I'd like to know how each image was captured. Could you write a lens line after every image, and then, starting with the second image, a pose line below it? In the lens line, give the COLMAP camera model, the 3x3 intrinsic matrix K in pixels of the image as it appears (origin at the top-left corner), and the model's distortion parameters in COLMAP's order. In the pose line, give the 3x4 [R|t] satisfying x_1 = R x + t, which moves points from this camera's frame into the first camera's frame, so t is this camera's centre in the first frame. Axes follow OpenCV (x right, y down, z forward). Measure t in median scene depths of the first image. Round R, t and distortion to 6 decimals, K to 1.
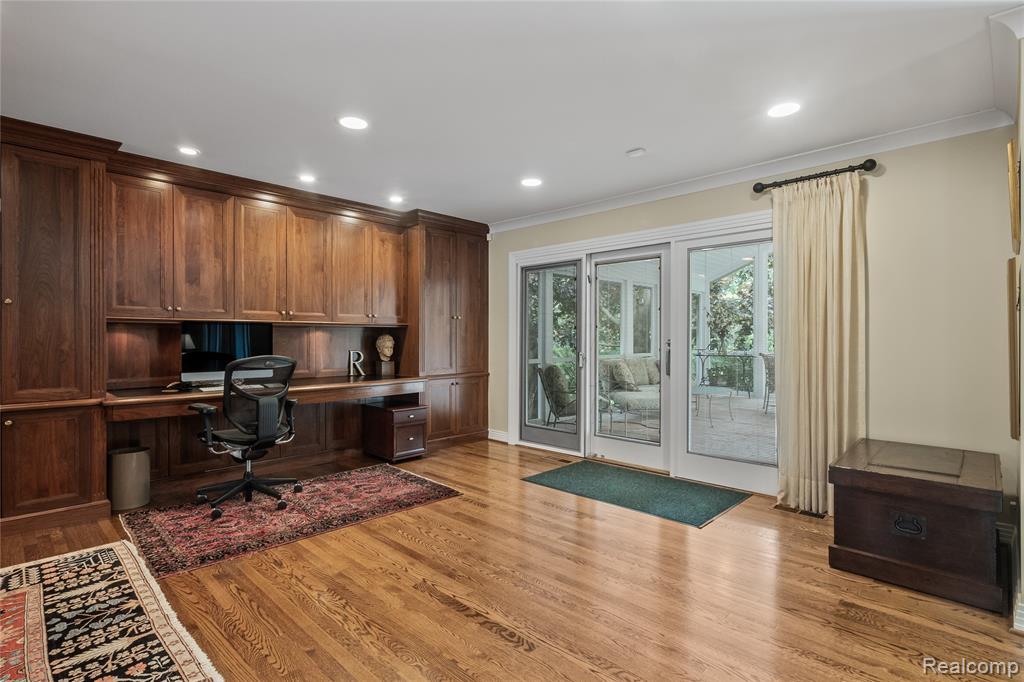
lens RADIAL K [[470.4, 0, 506.3], [0, 470.4, 340.5], [0, 0, 1]] dist [-0.002738, -0.000525]
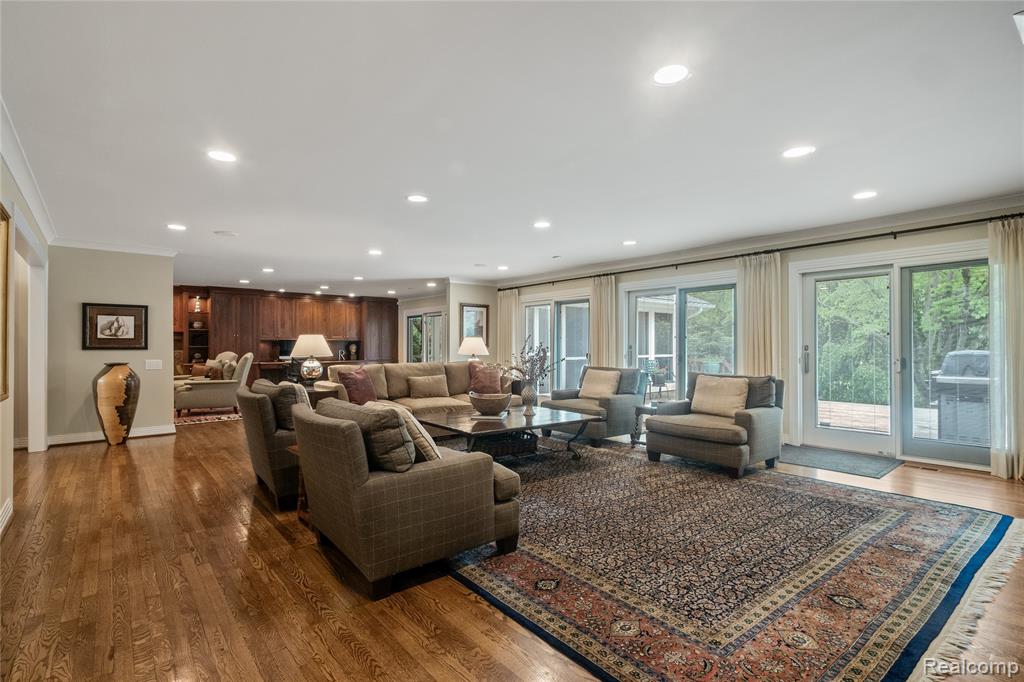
lens RADIAL K [[470.4, 0, 512.2], [0, 470.4, 341.2], [0, 0, 1]] dist [-0.002738, -0.000525]
pose [[0.991243, -0.000822, -0.132046, 0.937788], [-0.001361, 0.999864, -0.016446, 0.014047], [0.132041, 0.016482, 0.991107, -1.413768]]
